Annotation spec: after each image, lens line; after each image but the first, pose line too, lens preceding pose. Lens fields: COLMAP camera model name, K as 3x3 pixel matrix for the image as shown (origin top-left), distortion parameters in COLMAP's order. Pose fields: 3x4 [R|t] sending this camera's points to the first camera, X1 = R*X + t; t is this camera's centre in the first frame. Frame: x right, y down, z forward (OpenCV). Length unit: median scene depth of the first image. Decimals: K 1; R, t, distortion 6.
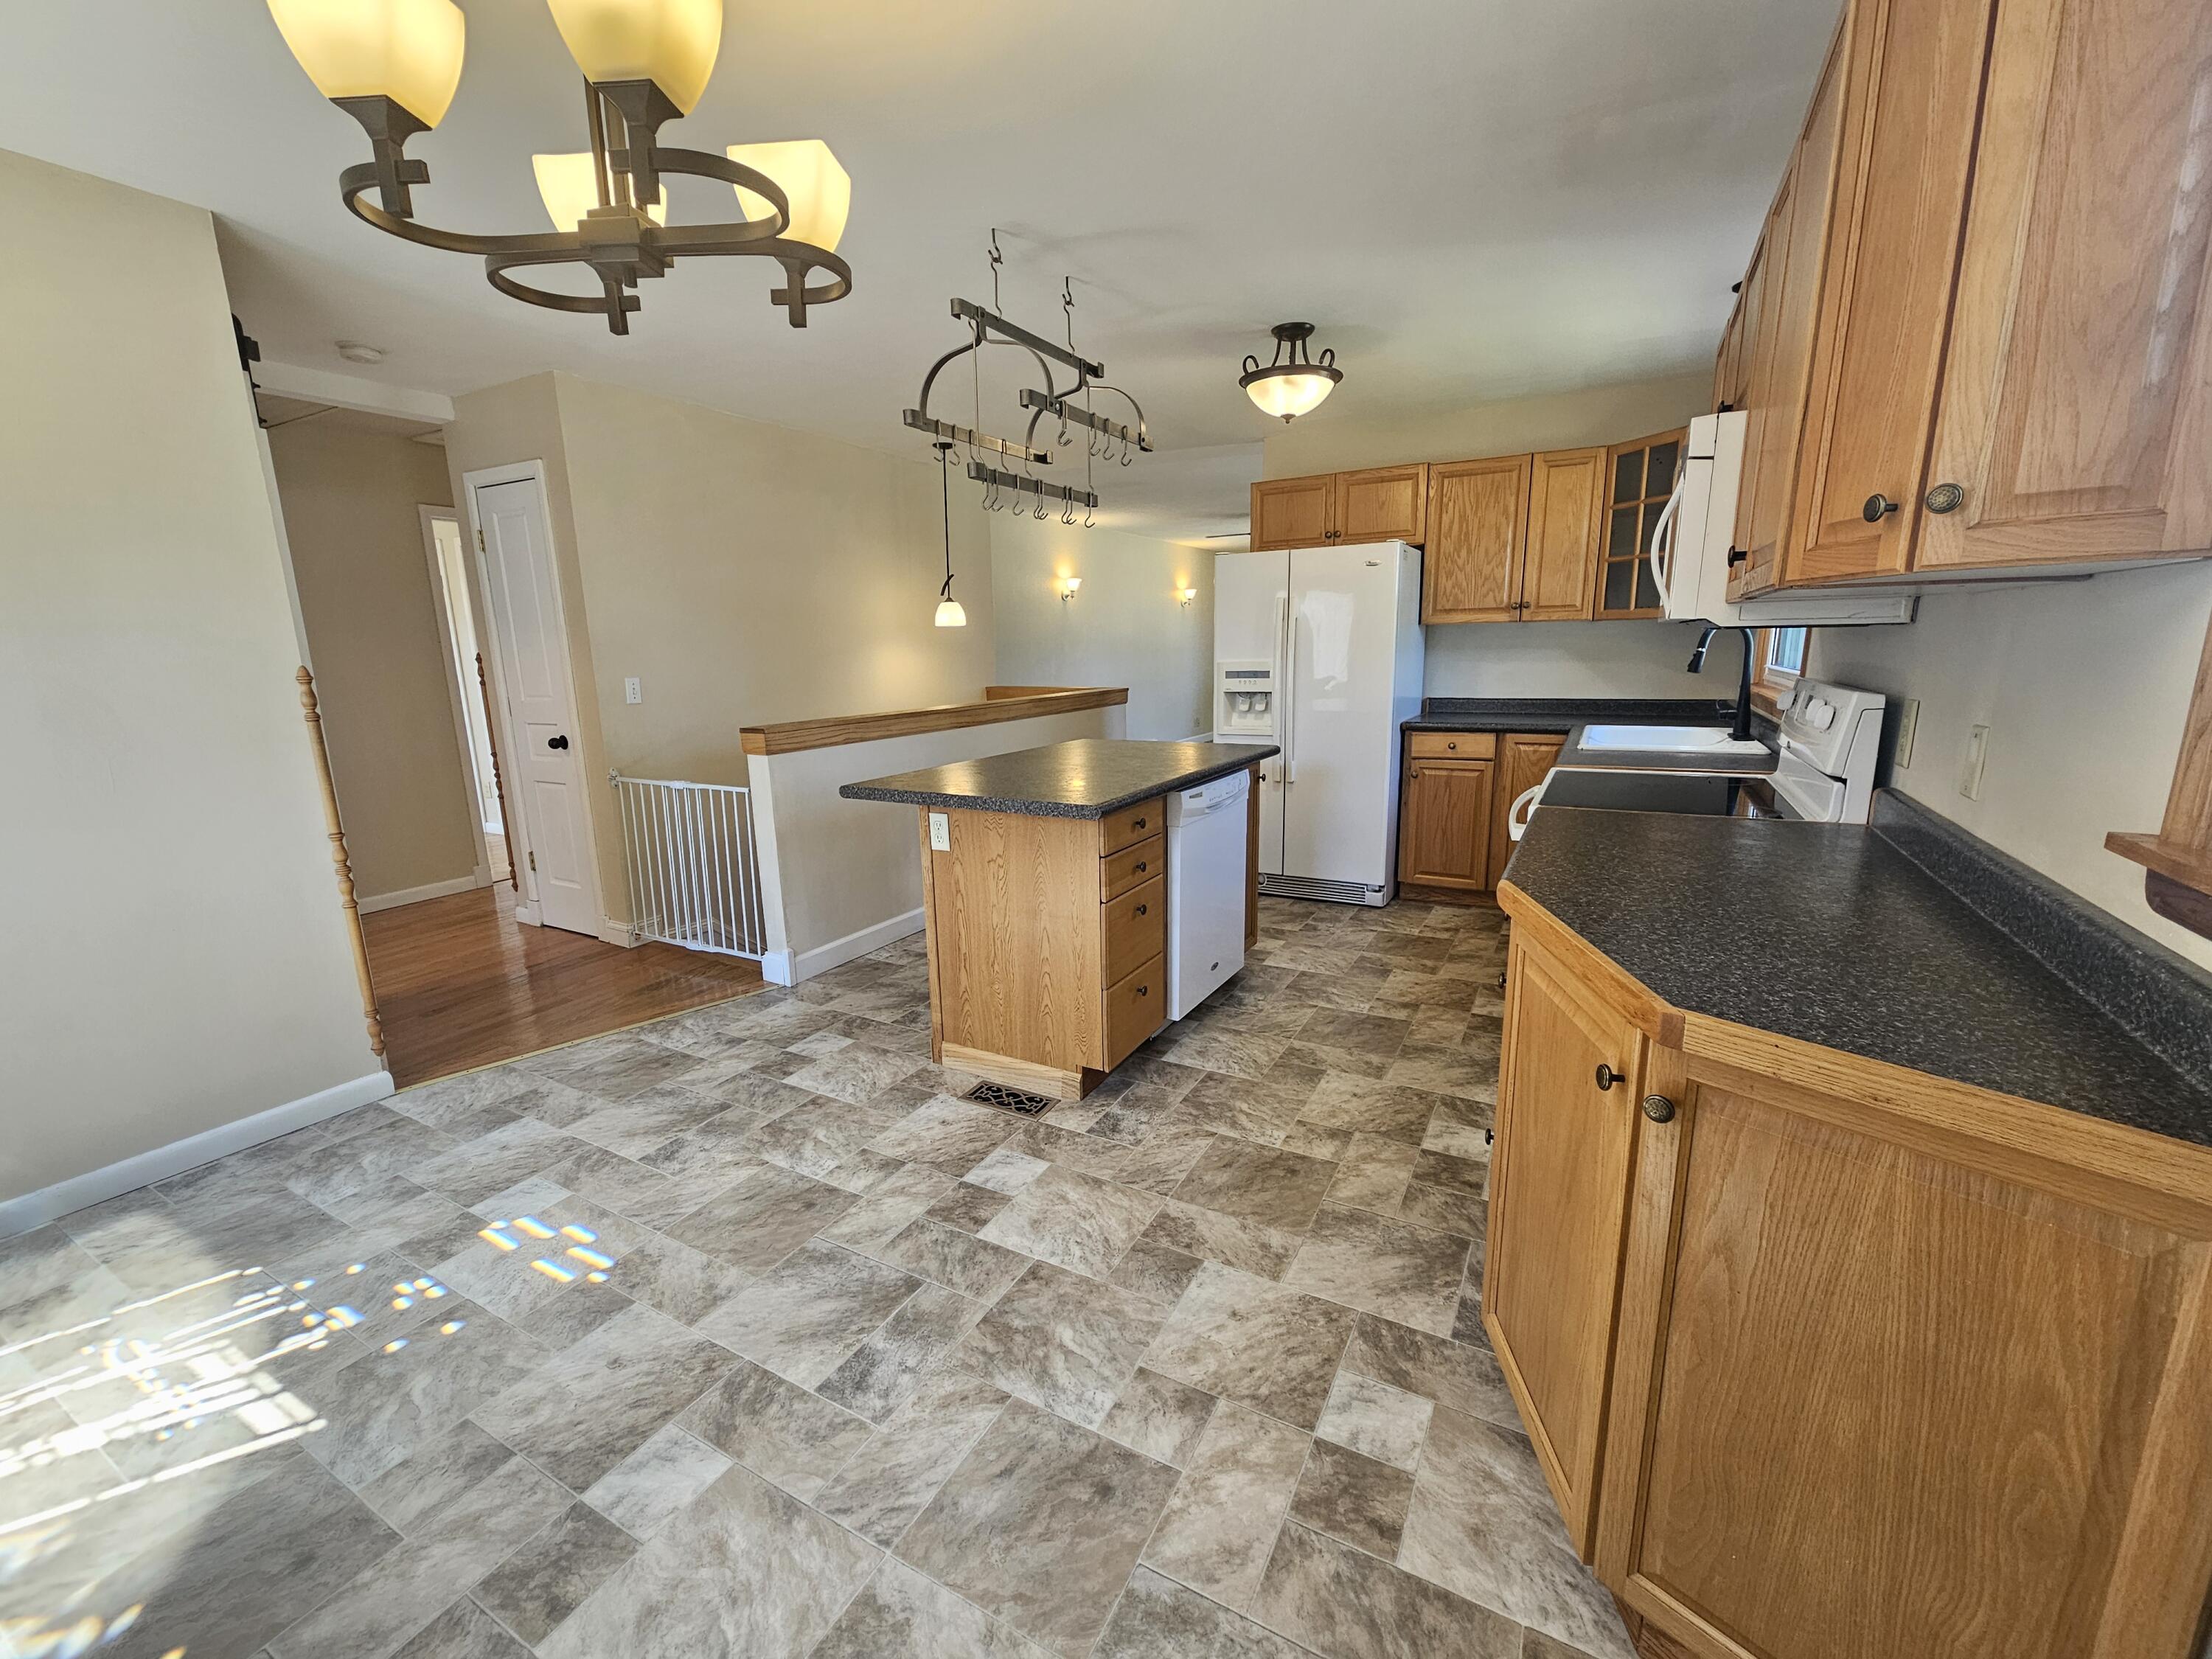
lens RADIAL K [[906.7, 0, 1093.7], [0, 906.7, 828.3], [0, 0, 1]] dist [-0.002778, 0.002776]
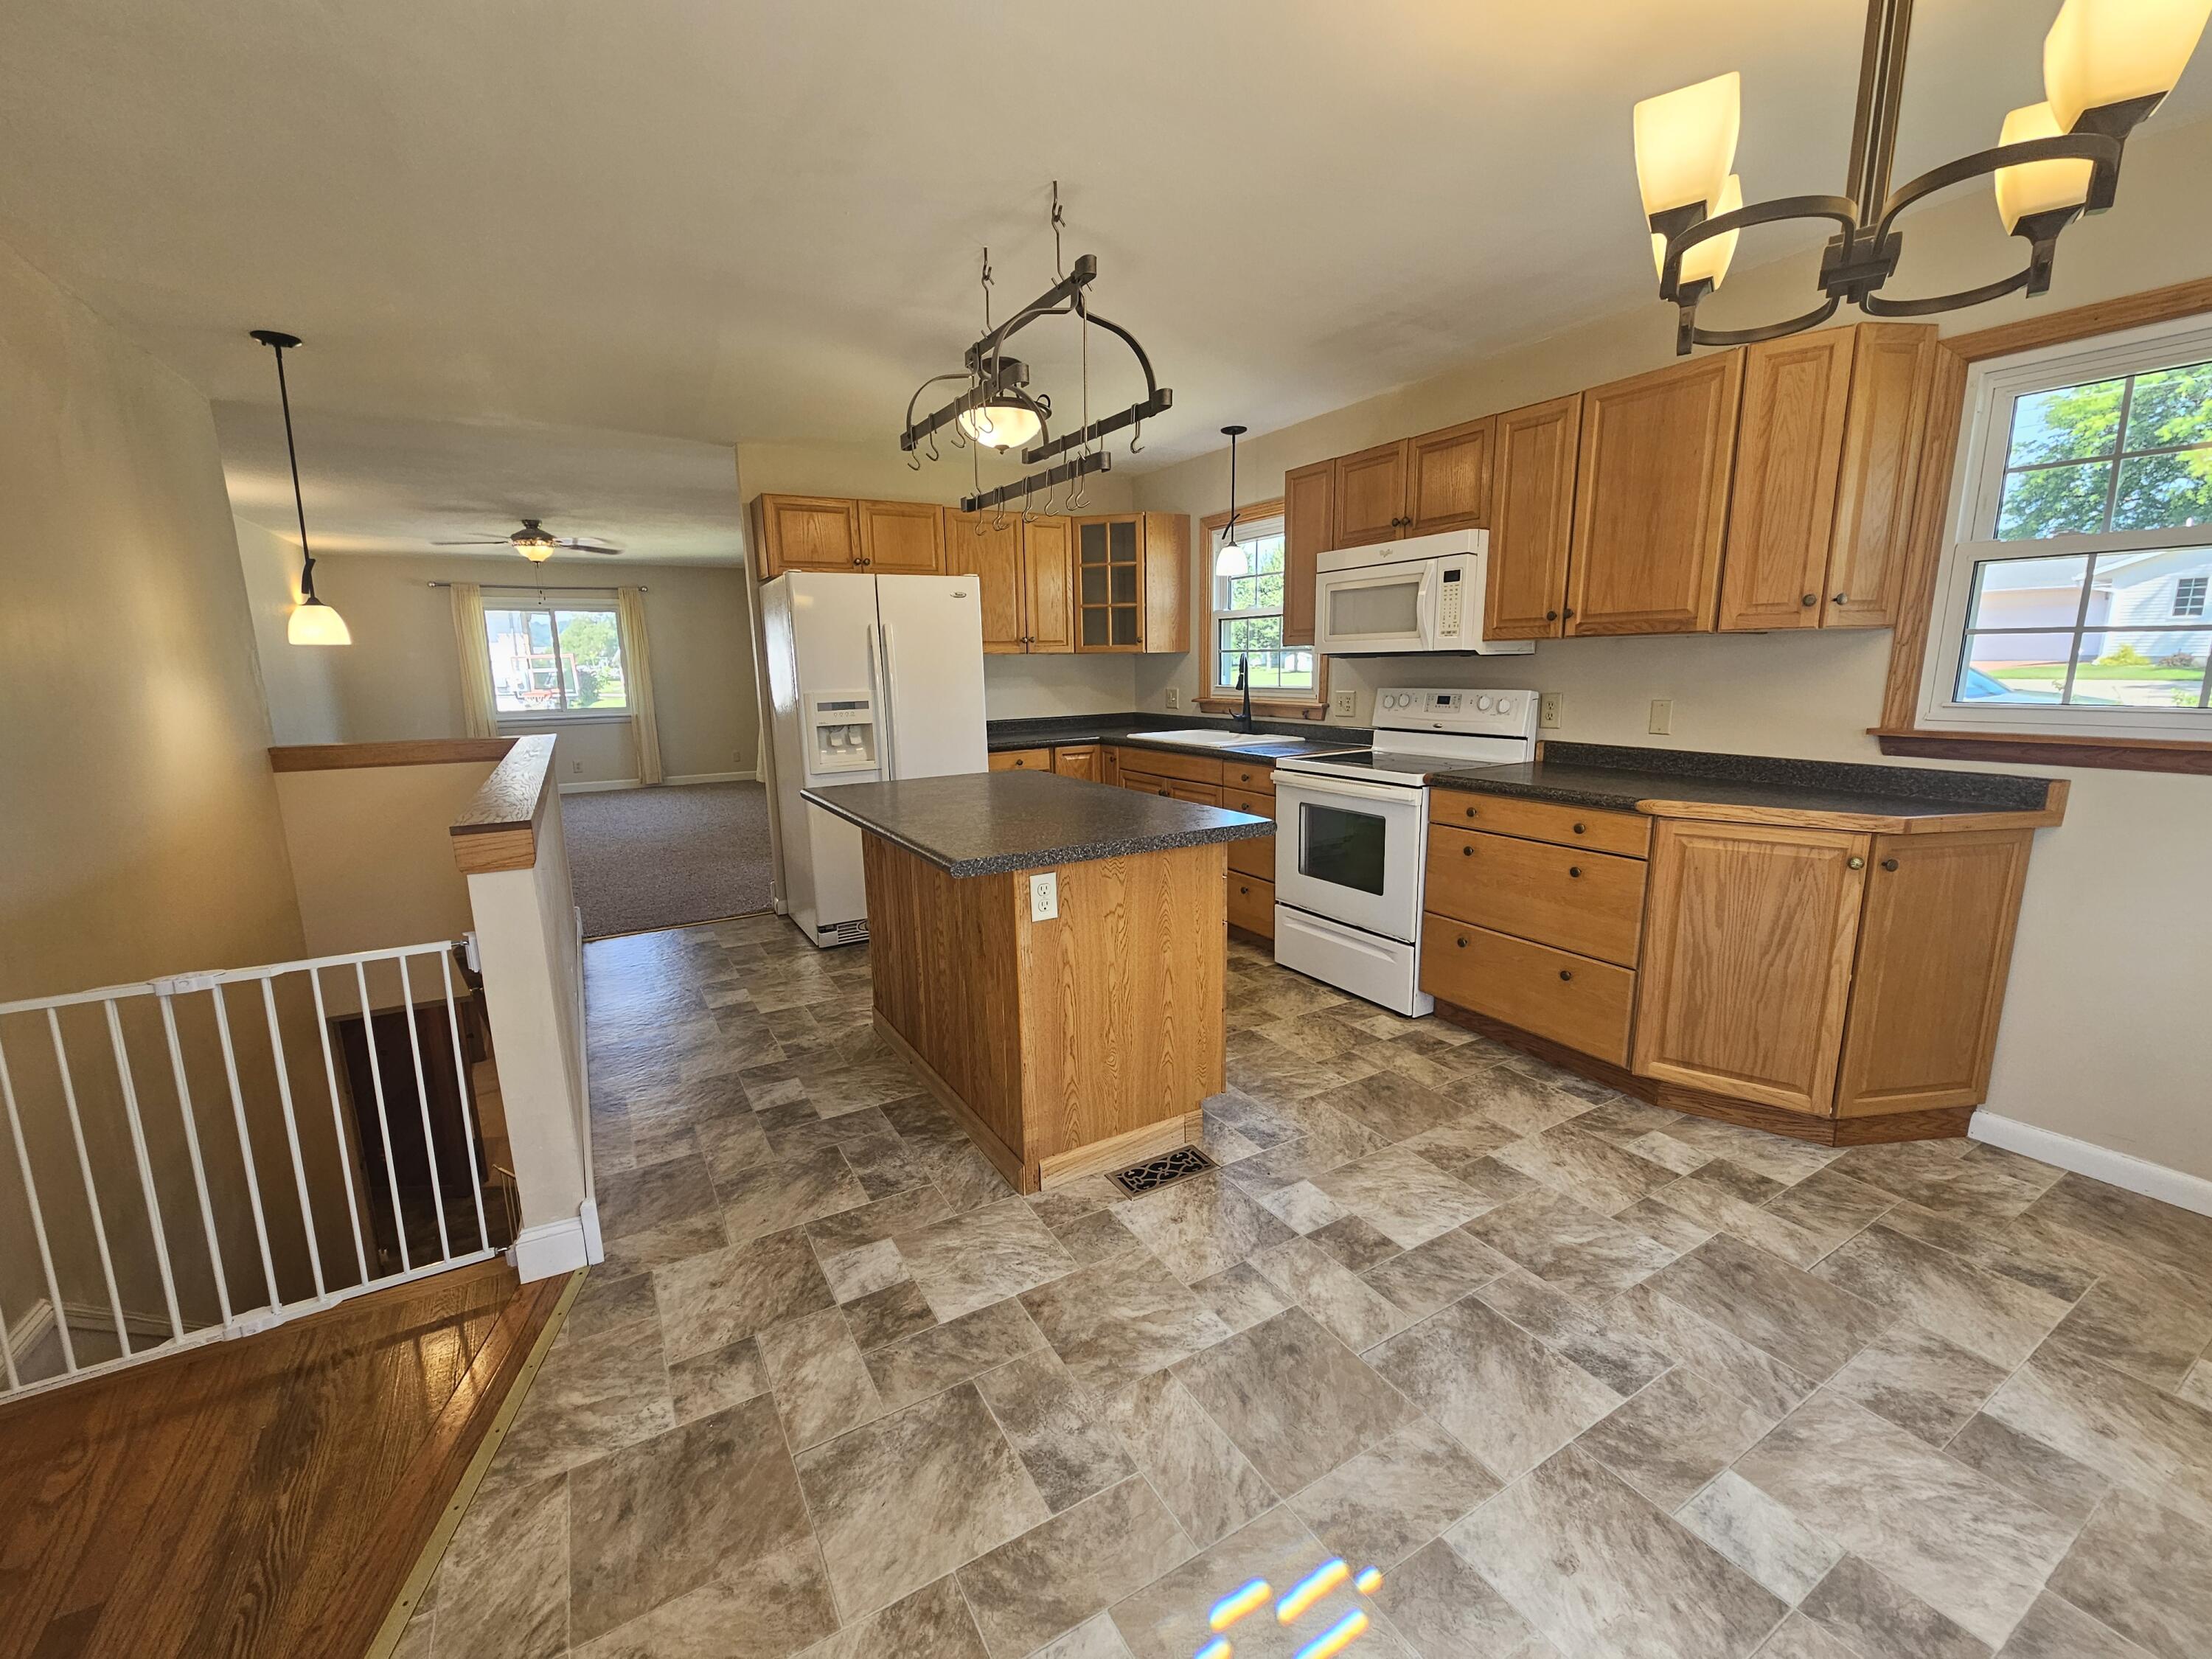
lens RADIAL K [[906.7, 0, 1093.8], [0, 906.7, 828.5], [0, 0, 1]] dist [-0.002778, 0.002776]
pose [[0.512871, -0.144539, 0.846211, -0.870317], [0.179323, 0.982016, 0.059051, -0.100887], [-0.839528, 0.121460, 0.529566, 0.567062]]
